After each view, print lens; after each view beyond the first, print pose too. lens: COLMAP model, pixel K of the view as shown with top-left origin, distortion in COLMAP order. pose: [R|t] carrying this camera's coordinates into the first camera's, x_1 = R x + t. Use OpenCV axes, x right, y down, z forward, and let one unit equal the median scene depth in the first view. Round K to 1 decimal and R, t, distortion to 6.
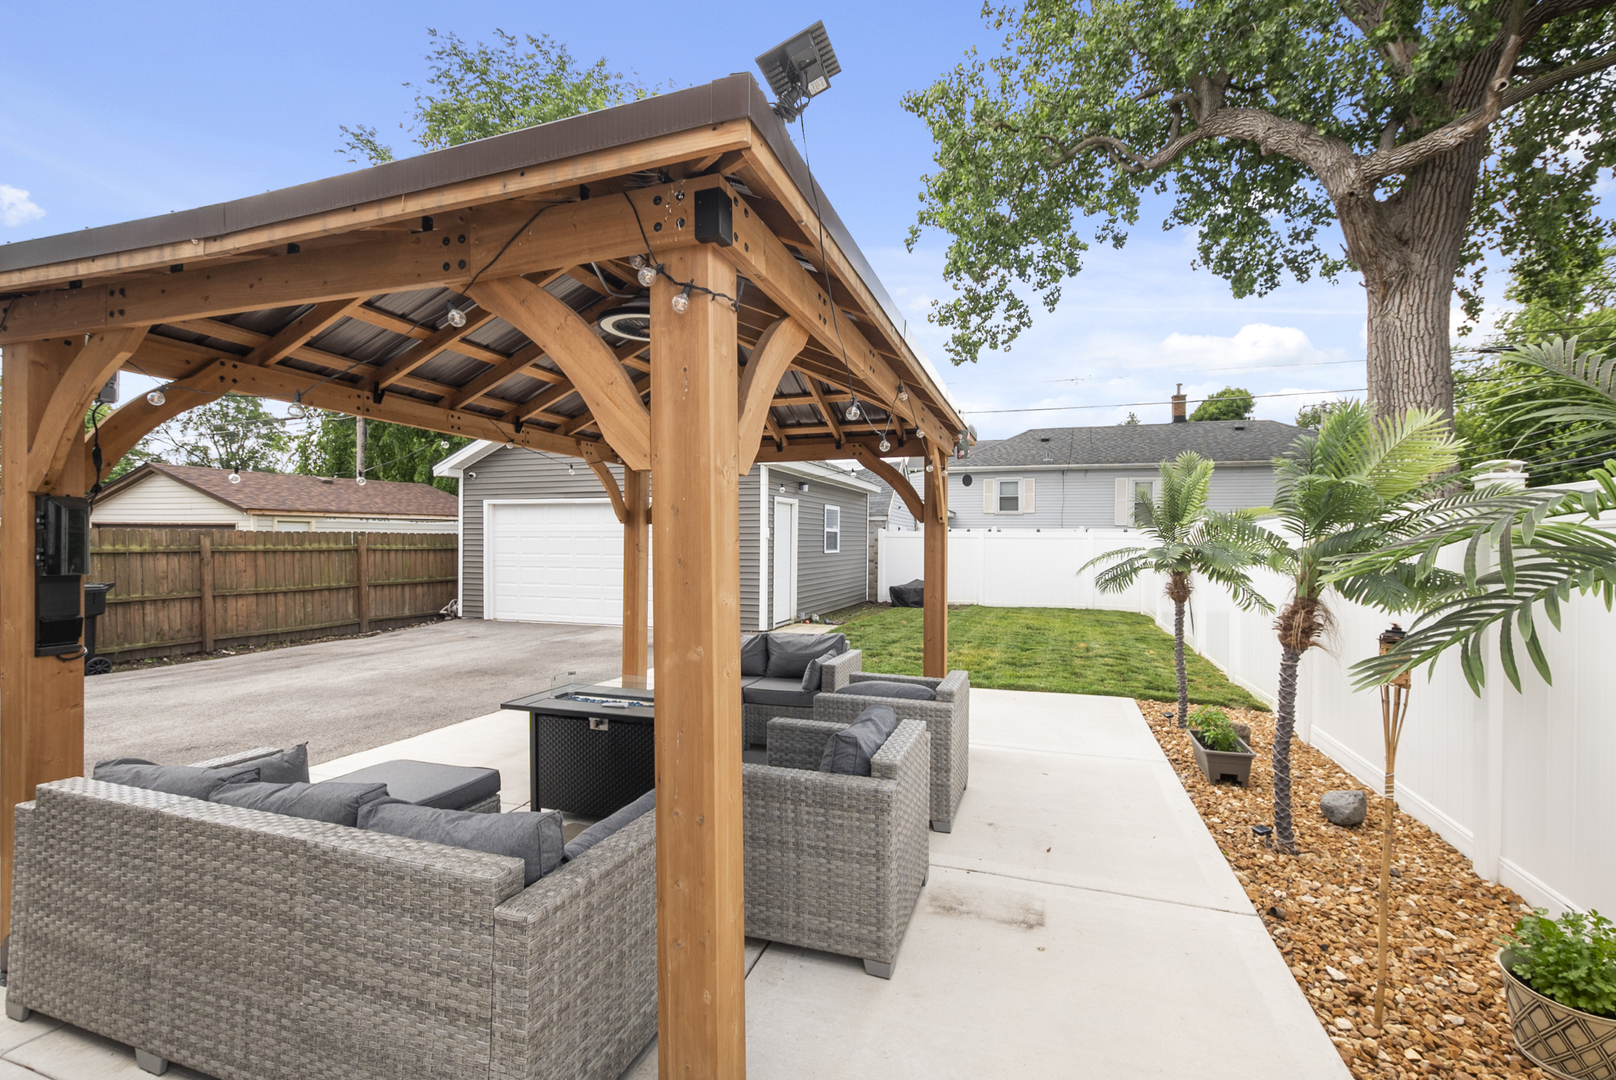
lens RADIAL K [[721.4, 0, 824.5], [0, 721.4, 546.3], [0, 0, 1]] dist [0.007625, -0.002373]
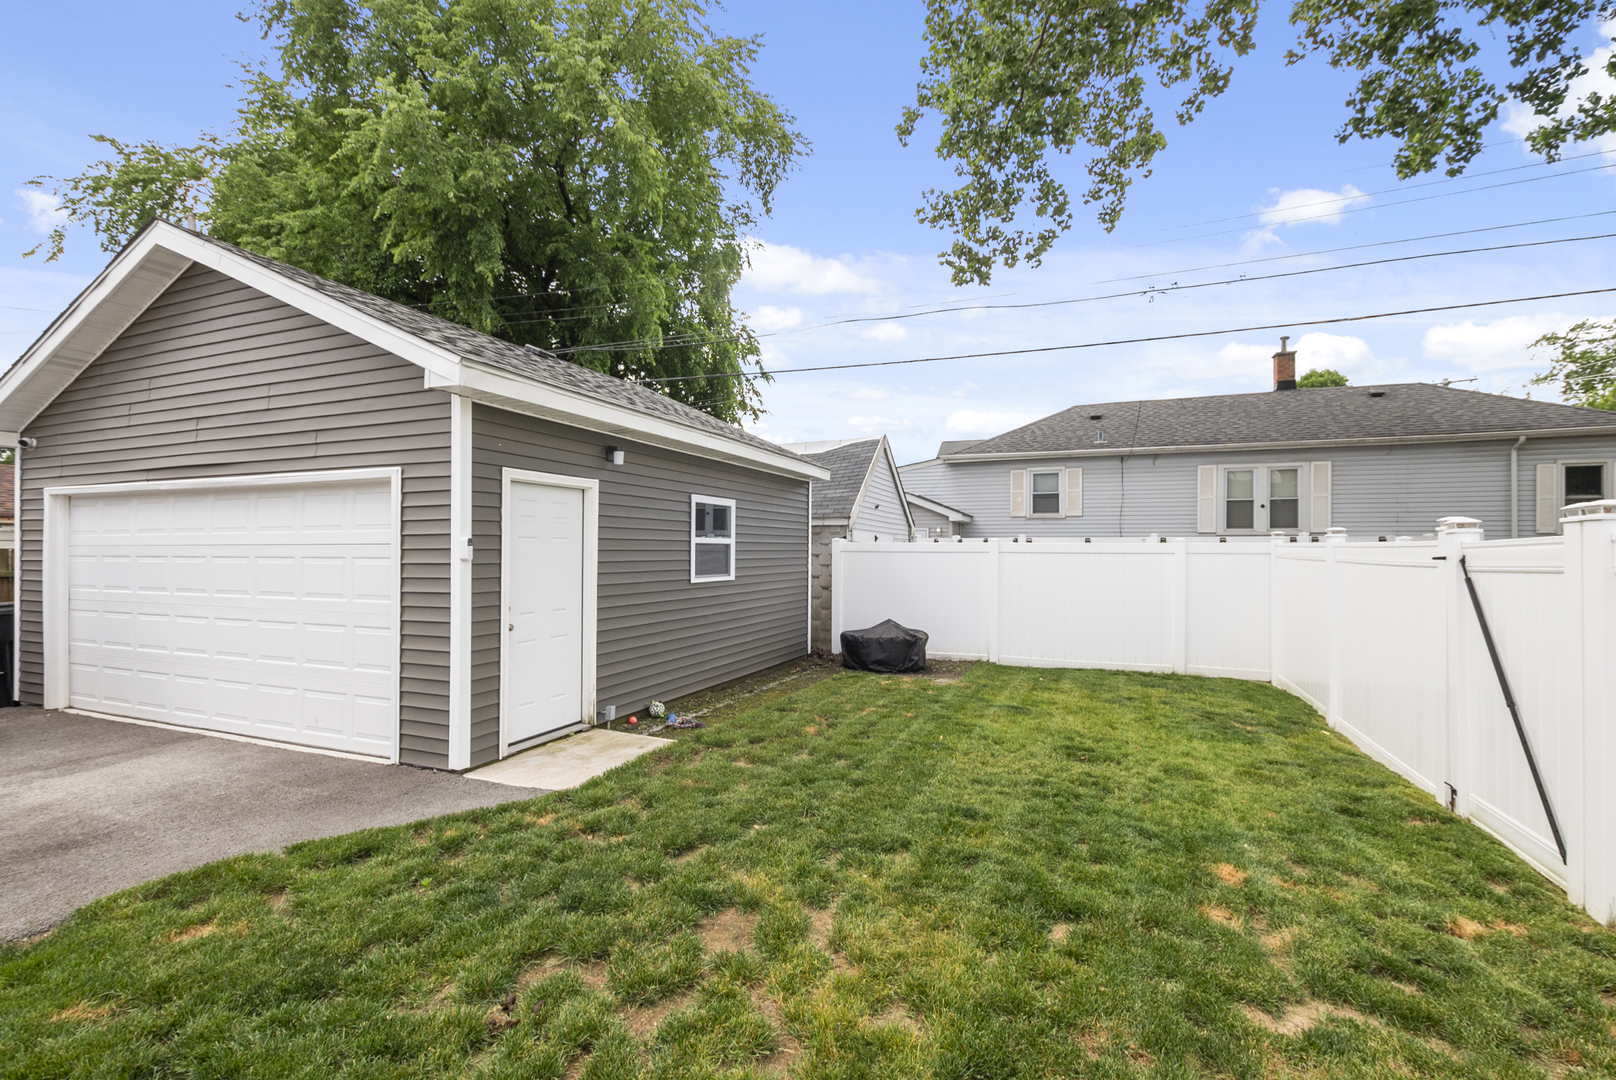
lens RADIAL K [[721.4, 0, 818.8], [0, 721.4, 550.4], [0, 0, 1]] dist [0.007625, -0.002373]
pose [[0.997870, -0.002740, -0.065176, 0.112180], [0.002226, 0.999966, -0.007962, -0.009106], [0.065196, 0.007800, 0.997842, 0.389831]]
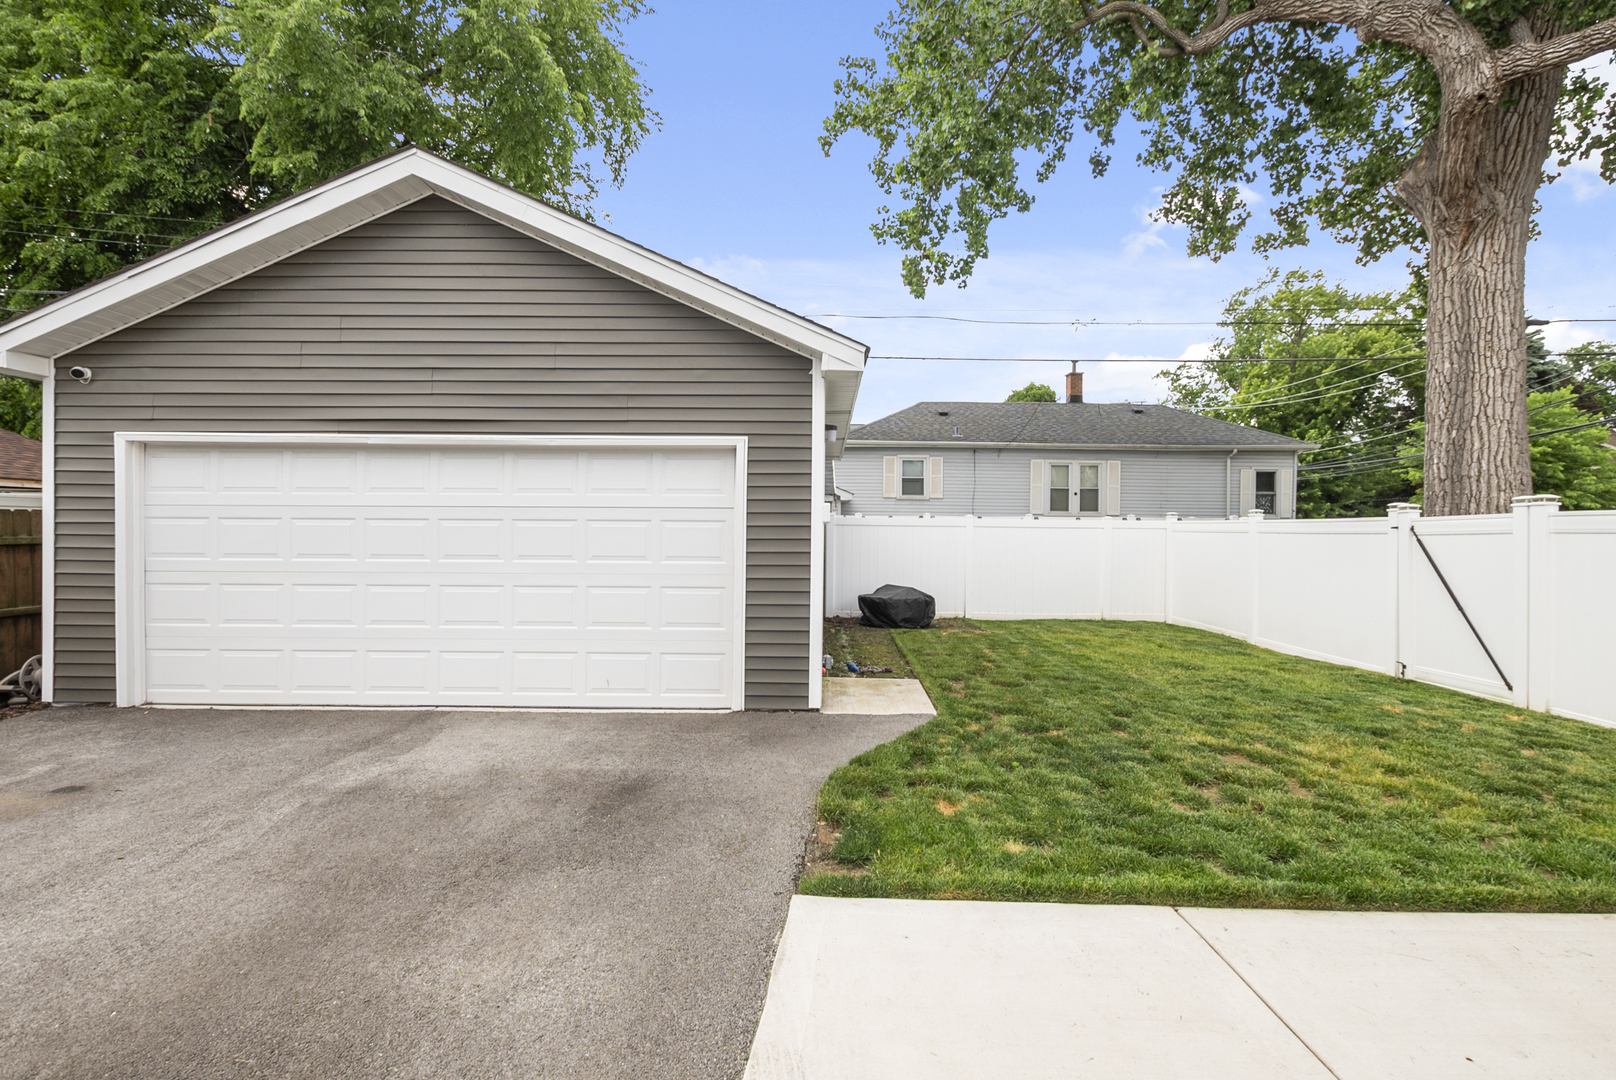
lens RADIAL K [[721.4, 0, 822.2], [0, 721.4, 536.8], [0, 0, 1]] dist [0.007625, -0.002373]
pose [[0.950835, 0.001108, 0.309697, -0.159428], [-0.001504, 0.999998, 0.001039, -0.001598], [-0.309695, -0.001454, 0.950835, 0.356943]]
